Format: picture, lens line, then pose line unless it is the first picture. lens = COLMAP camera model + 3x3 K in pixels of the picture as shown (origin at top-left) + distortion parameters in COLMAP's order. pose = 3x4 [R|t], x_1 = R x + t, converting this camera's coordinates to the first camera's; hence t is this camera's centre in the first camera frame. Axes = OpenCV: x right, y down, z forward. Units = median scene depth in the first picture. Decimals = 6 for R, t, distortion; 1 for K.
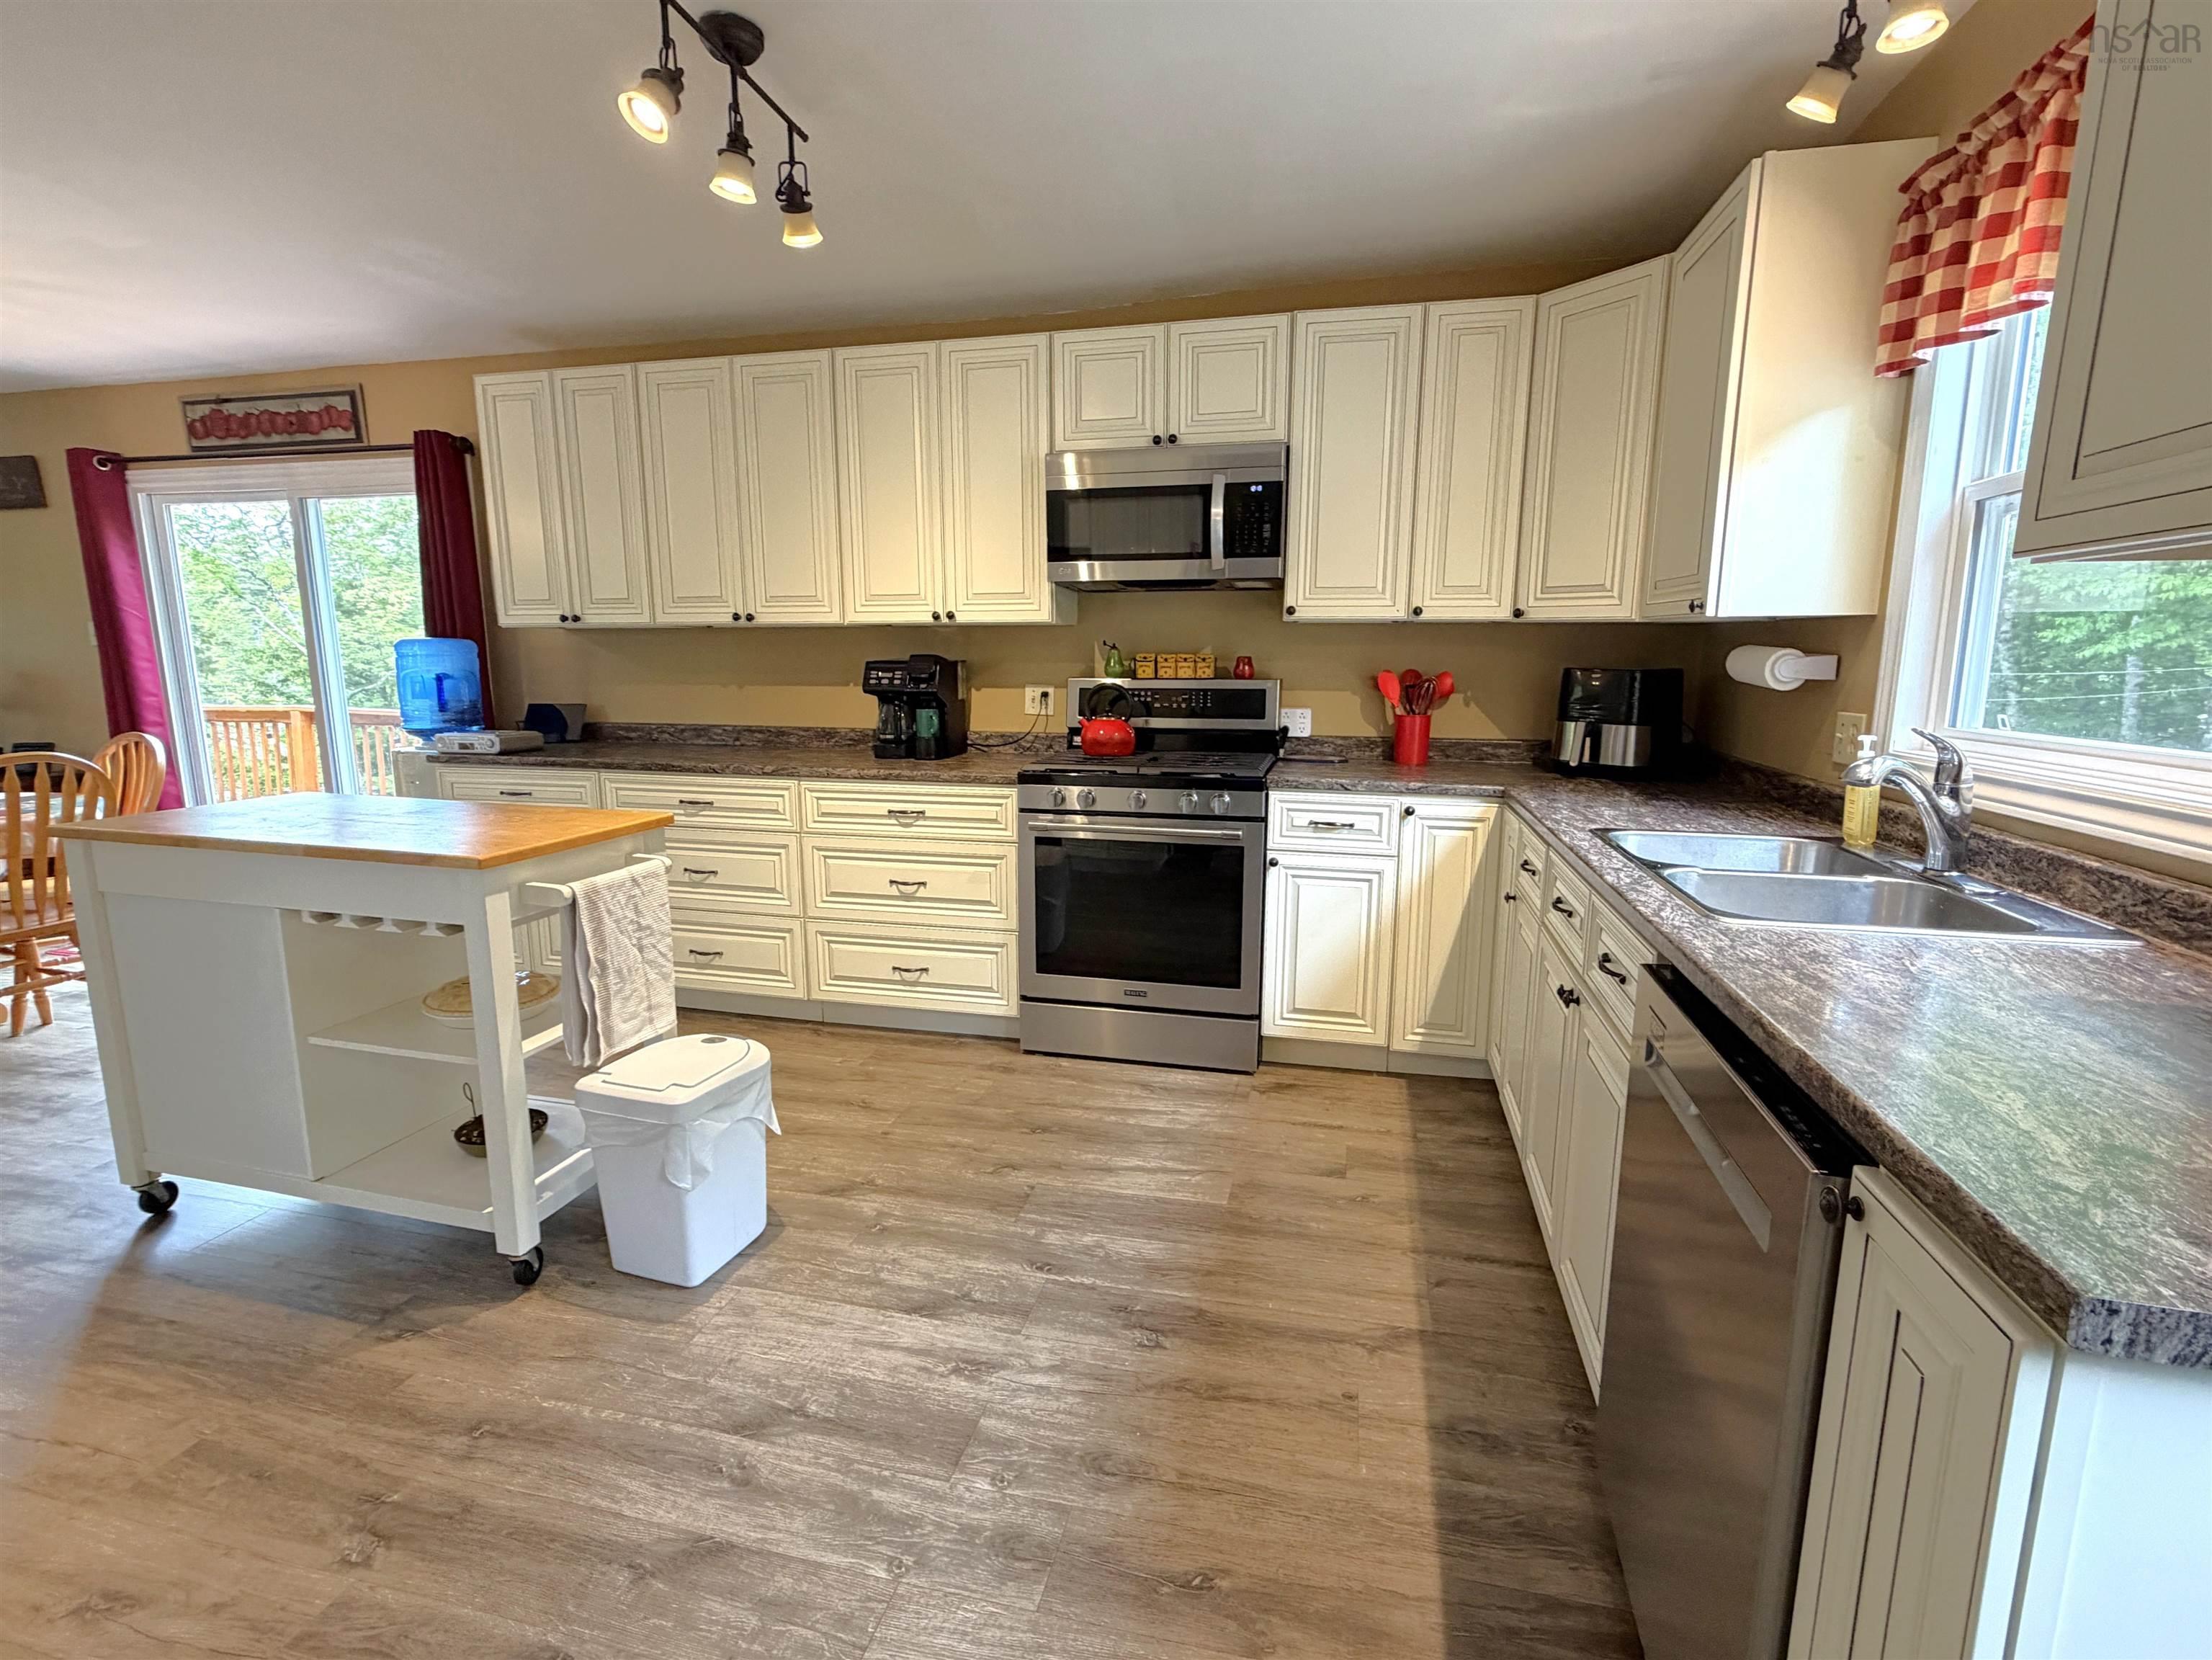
lens RADIAL K [[1025.3, 0, 1110.2], [0, 1025.3, 830.8], [0, 0, 1]] dist [0.000989, -0.000718]
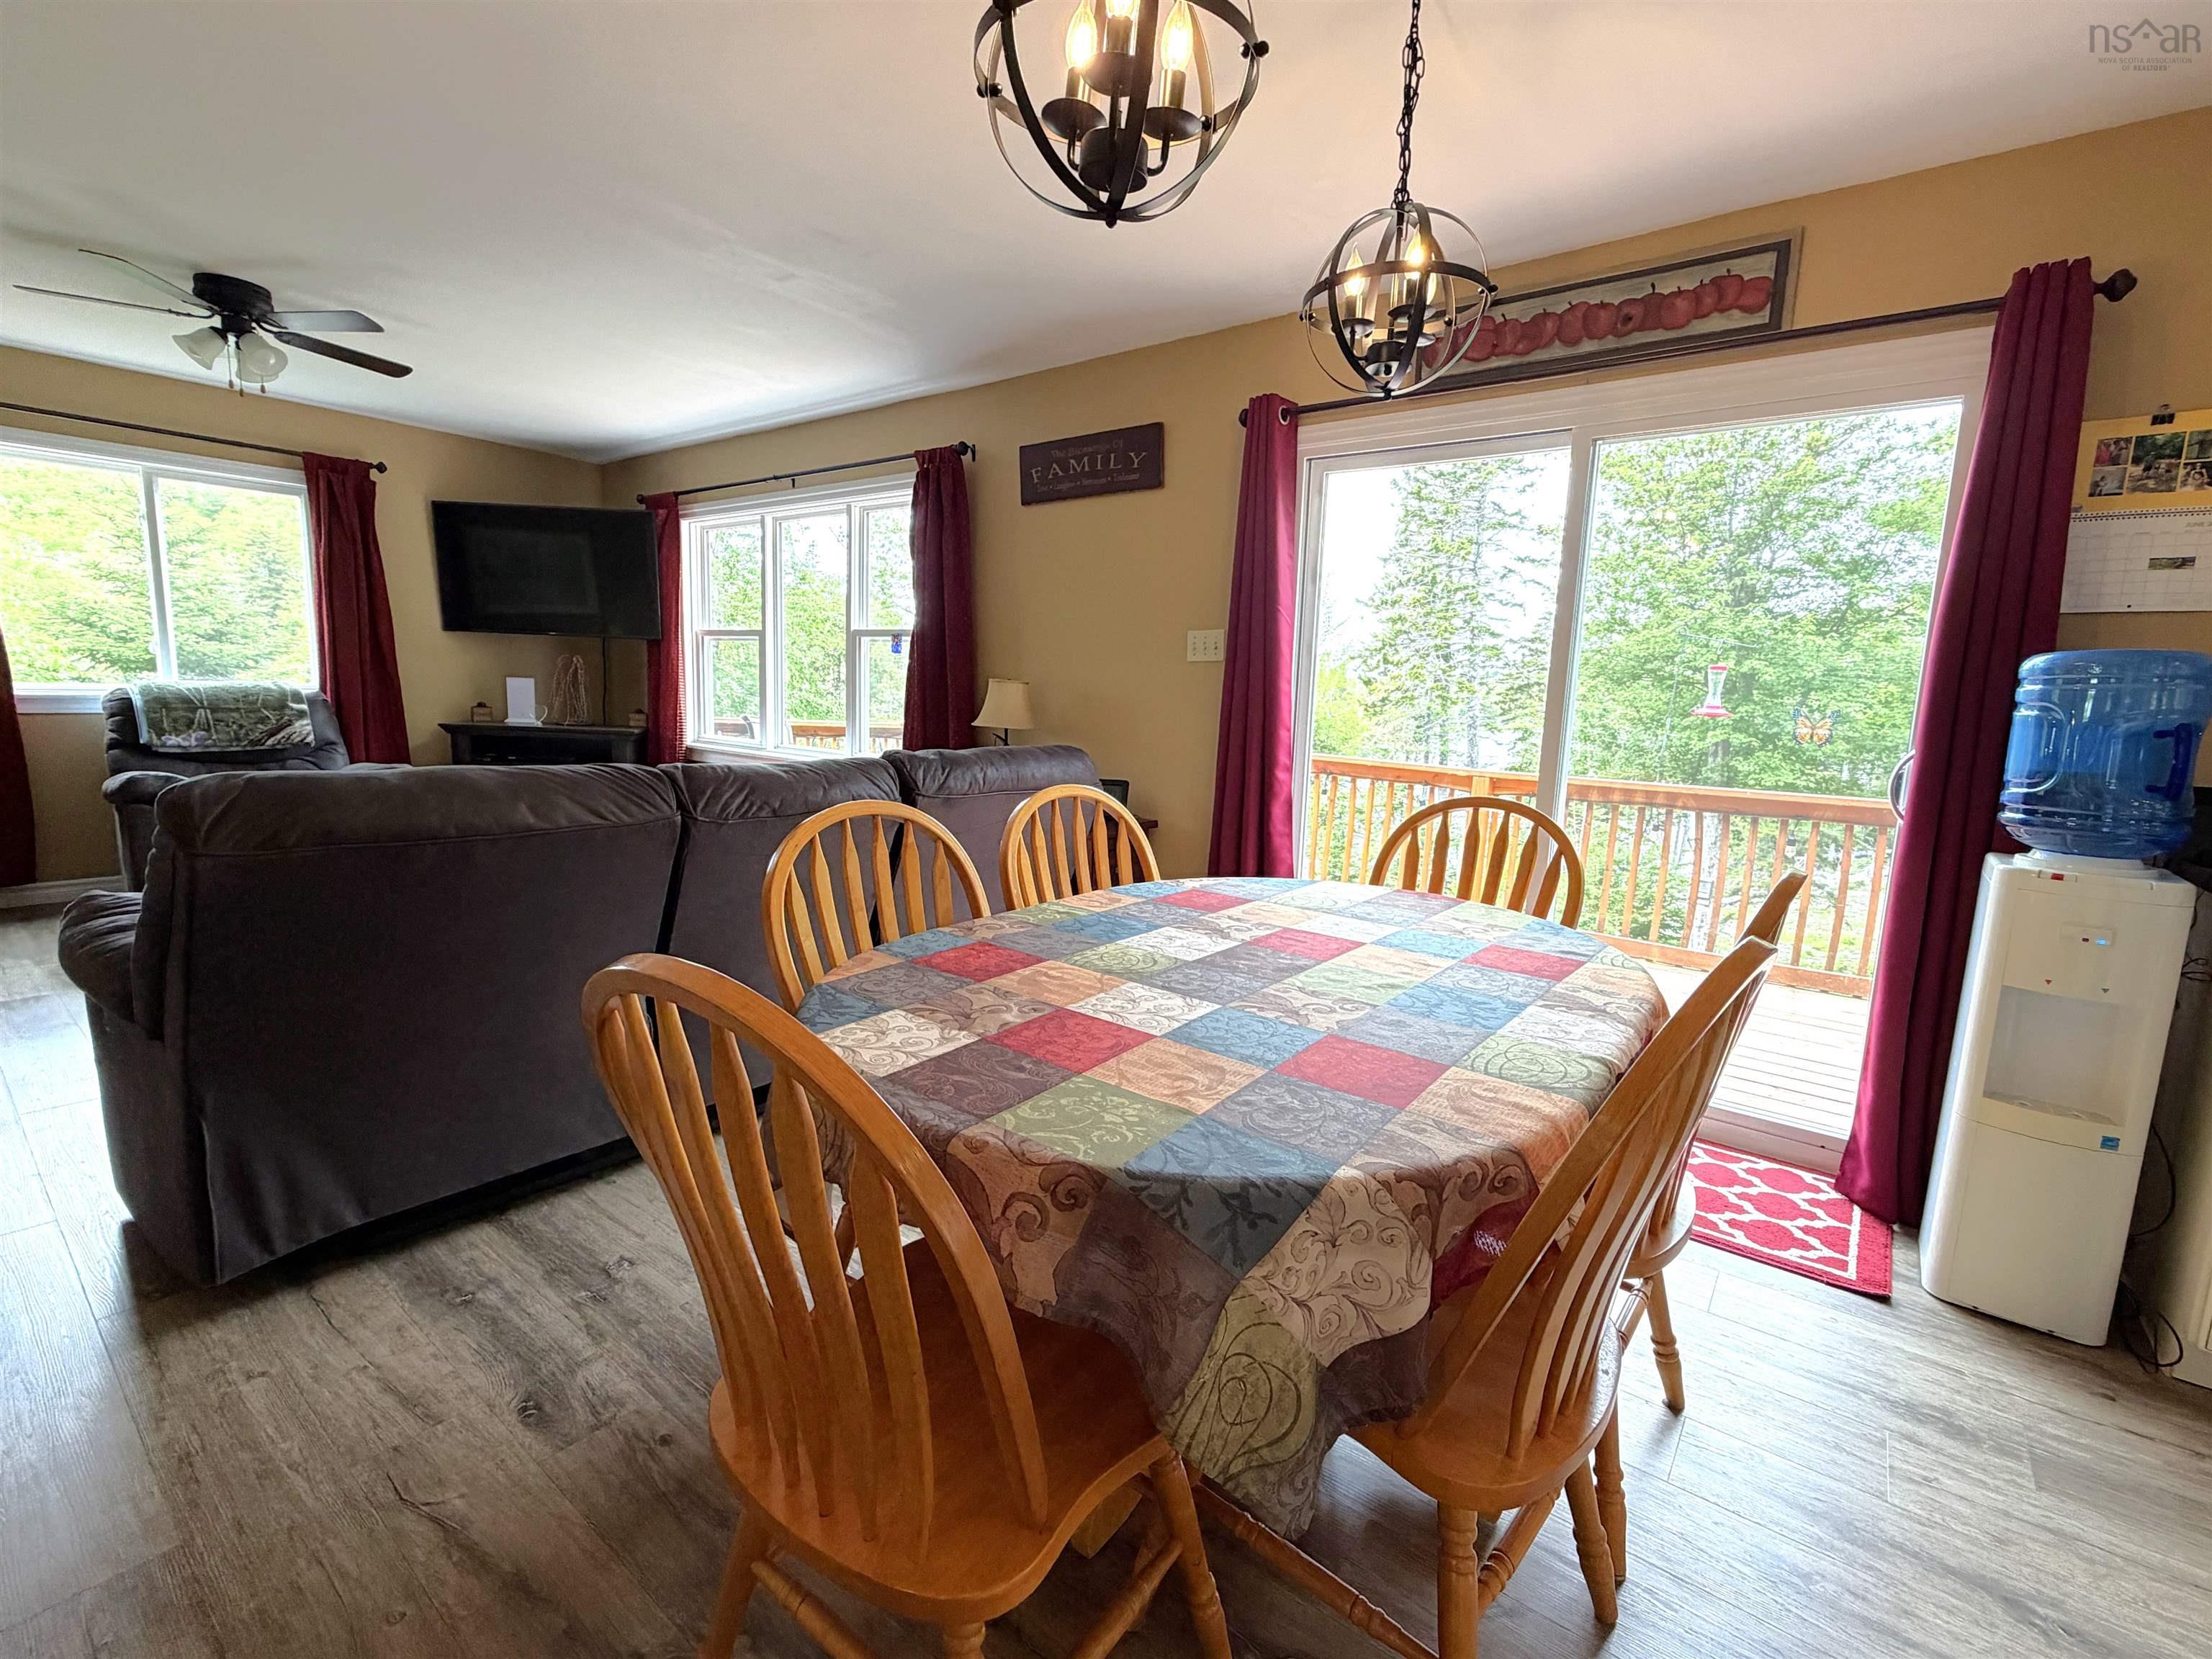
lens RADIAL K [[977.9, 0, 1101.8], [0, 977.9, 820.1], [0, 0, 1]] dist [-0.001021, 0.000334]
pose [[0.908688, 0.083961, -0.408946, -1.147938], [-0.101823, 0.994558, -0.022060, -0.056295], [0.404868, 0.061685, 0.912292, 0.466002]]
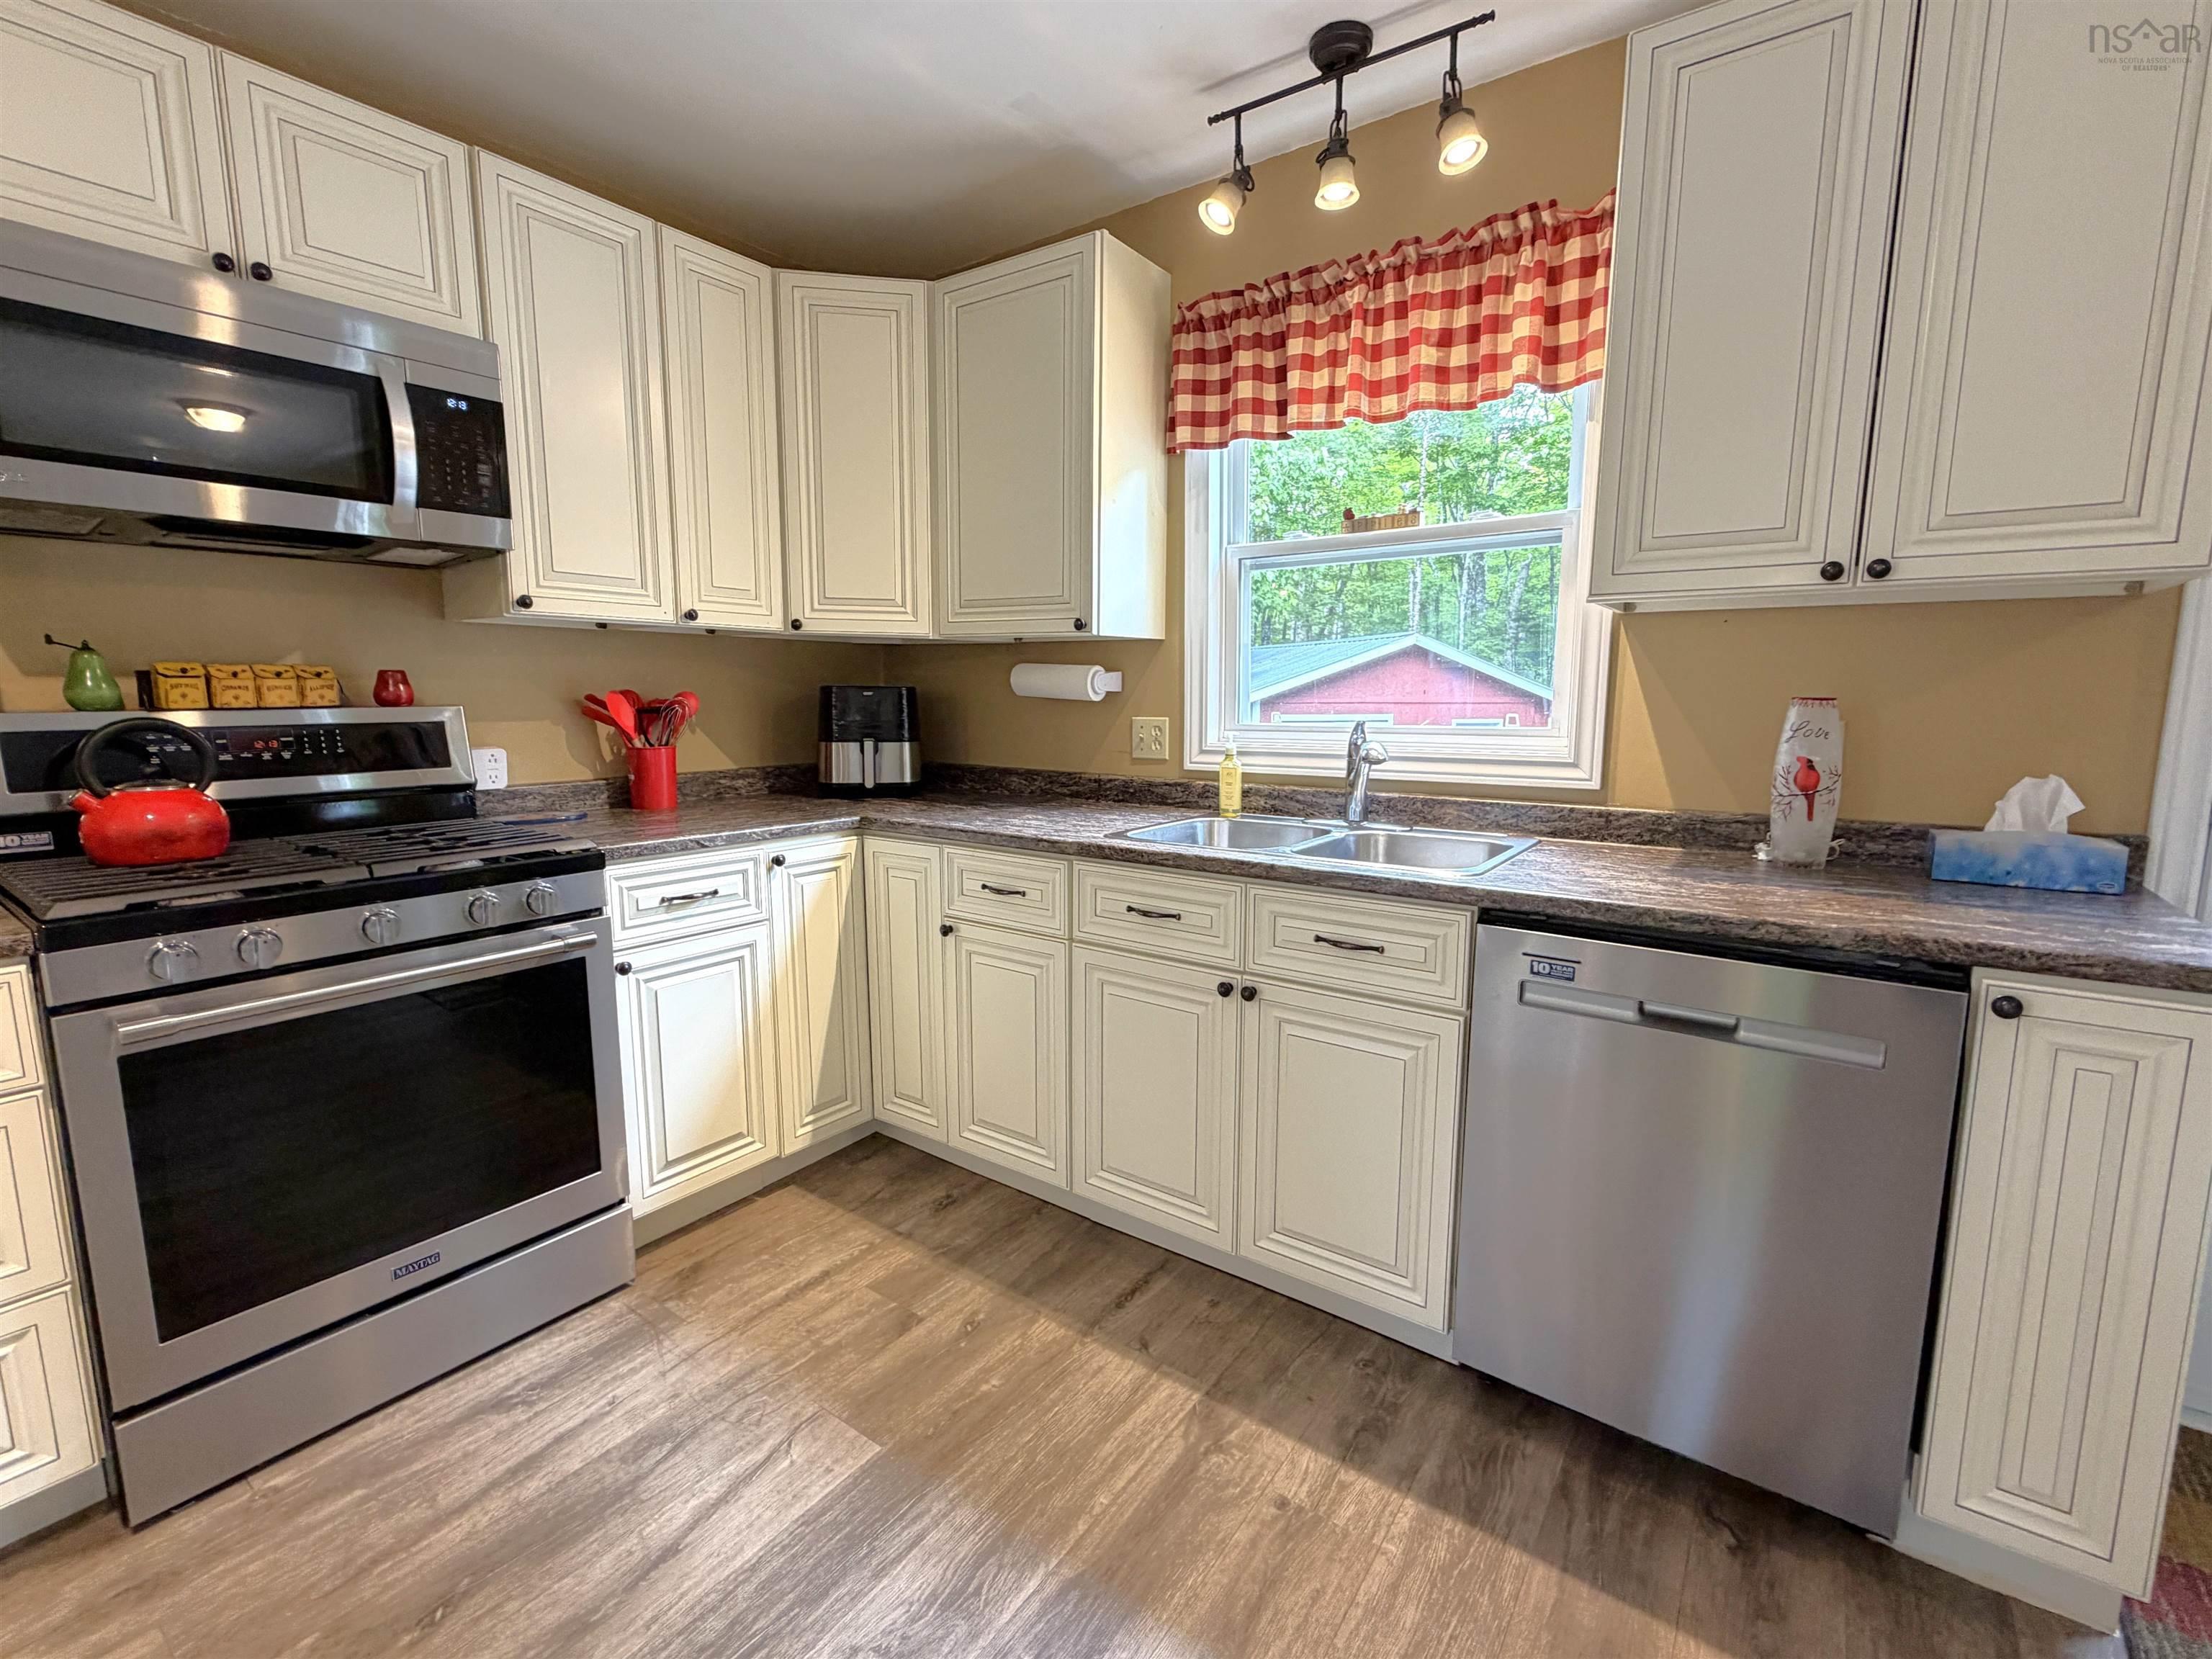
lens RADIAL K [[977.9, 0, 1107.4], [0, 977.9, 828.7], [0, 0, 1]] dist [-0.001021, 0.000334]
pose [[0.381532, -0.133070, 0.914727, -0.292421], [0.158111, 0.984394, 0.077257, -0.058757], [-0.910733, 0.115152, 0.396618, 0.425105]]
